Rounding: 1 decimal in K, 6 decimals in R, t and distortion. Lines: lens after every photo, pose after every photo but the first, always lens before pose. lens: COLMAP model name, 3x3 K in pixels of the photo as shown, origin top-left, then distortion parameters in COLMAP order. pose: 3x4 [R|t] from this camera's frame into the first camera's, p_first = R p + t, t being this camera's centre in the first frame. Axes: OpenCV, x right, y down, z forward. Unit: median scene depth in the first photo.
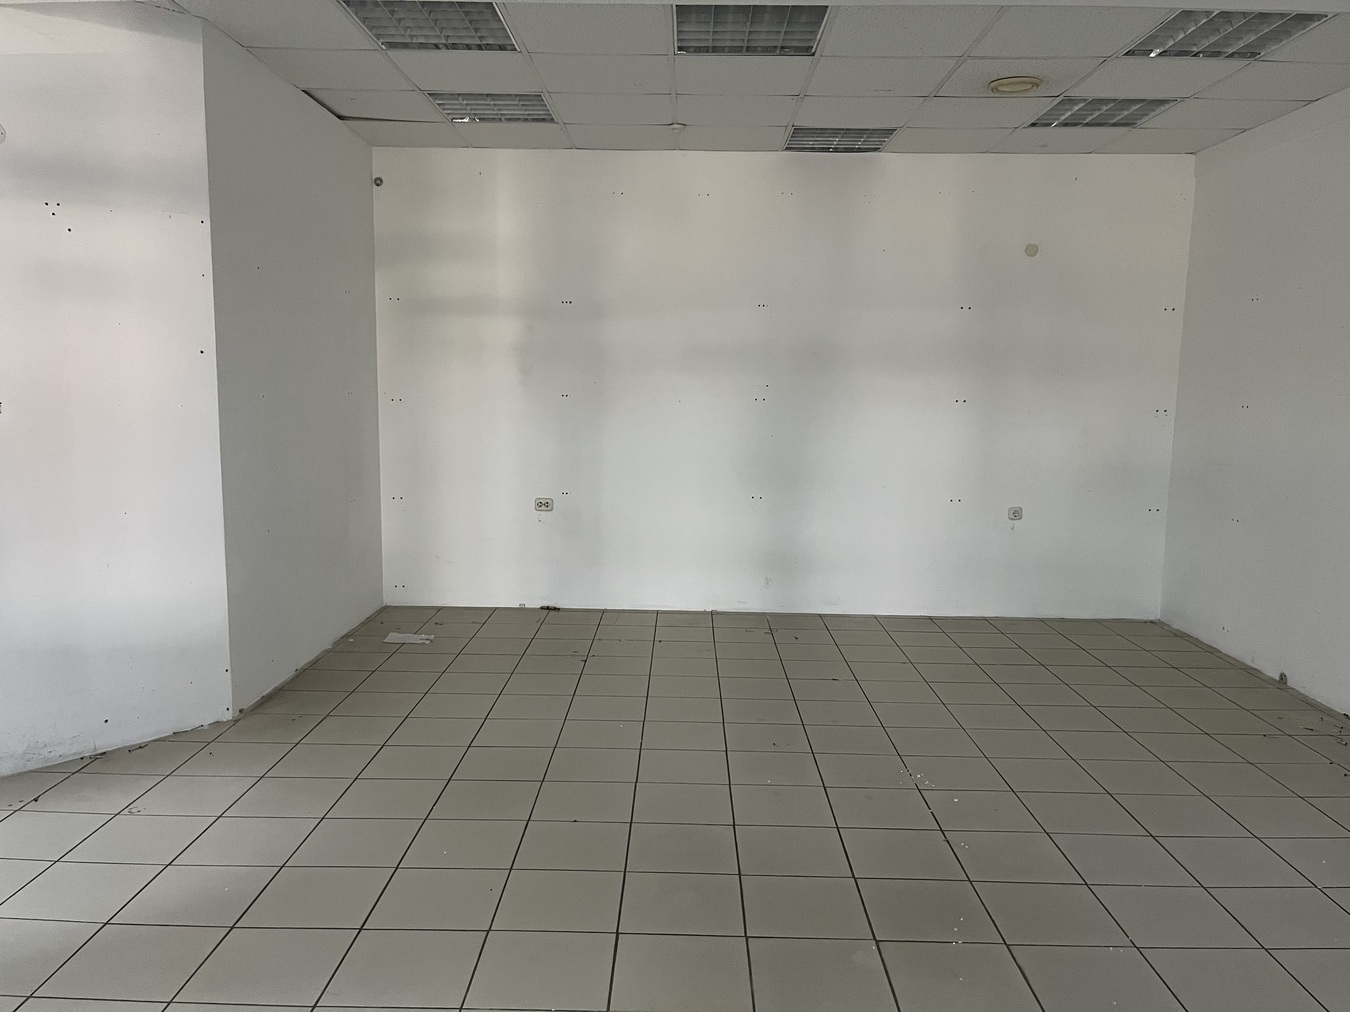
lens RADIAL K [[1026.2, 0, 675.0], [0, 1026.2, 506.0], [0, 0, 1]] dist [0.053205, -0.059647]
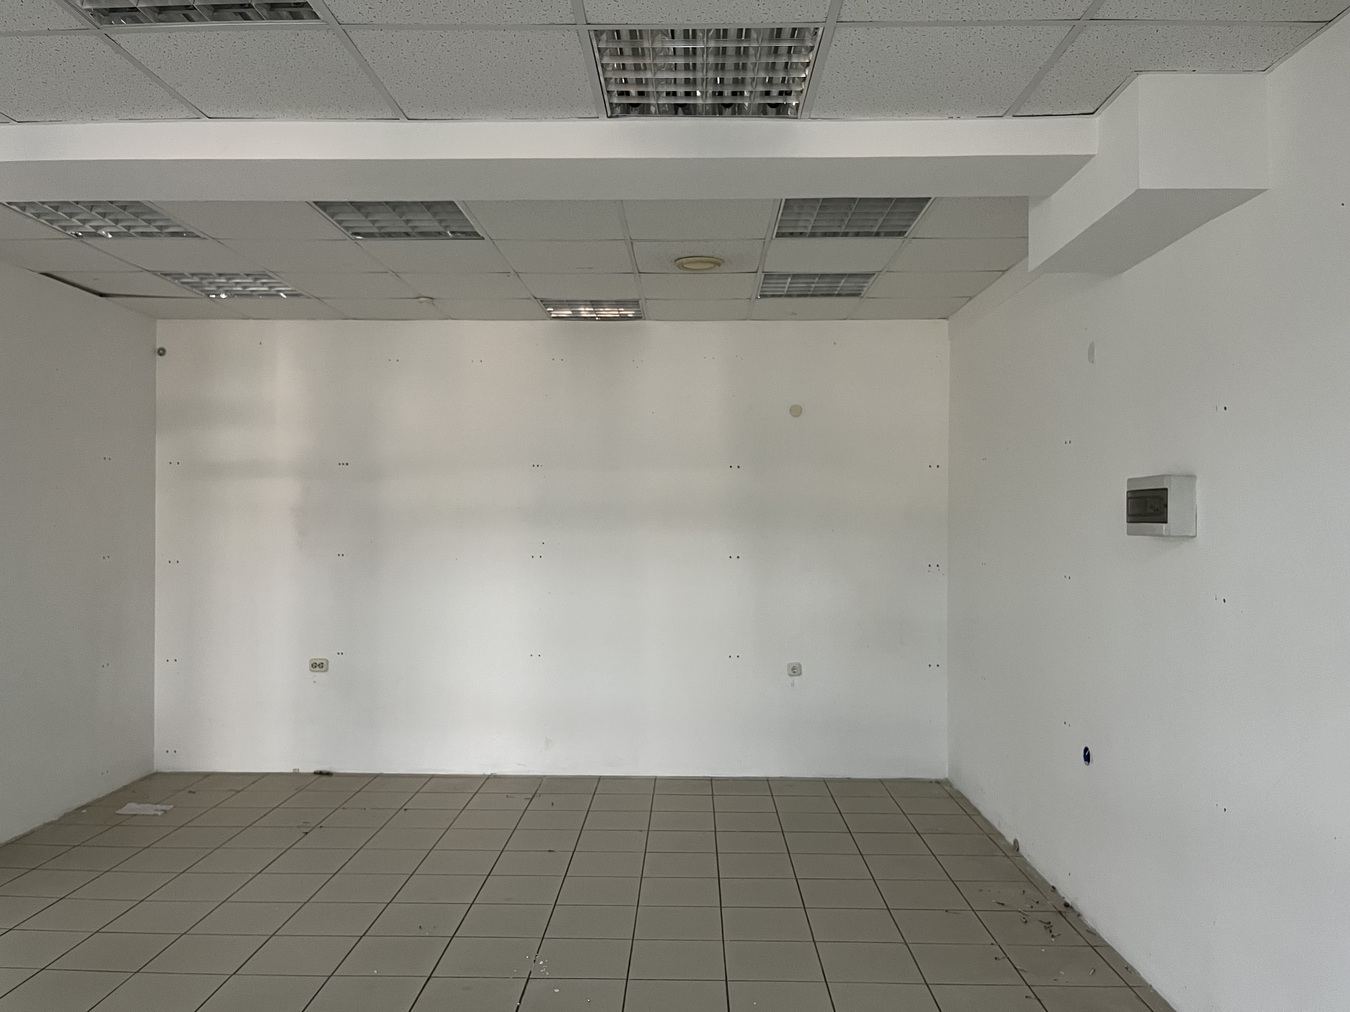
lens RADIAL K [[1039.7, 0, 672.2], [0, 1039.7, 512.7], [0, 0, 1]] dist [0.073271, -0.108059]
pose [[0.999894, -0.010114, -0.010449, 0.228396], [0.008747, 0.992305, -0.123510, -0.020160], [0.011618, 0.123406, 0.992288, -0.014308]]
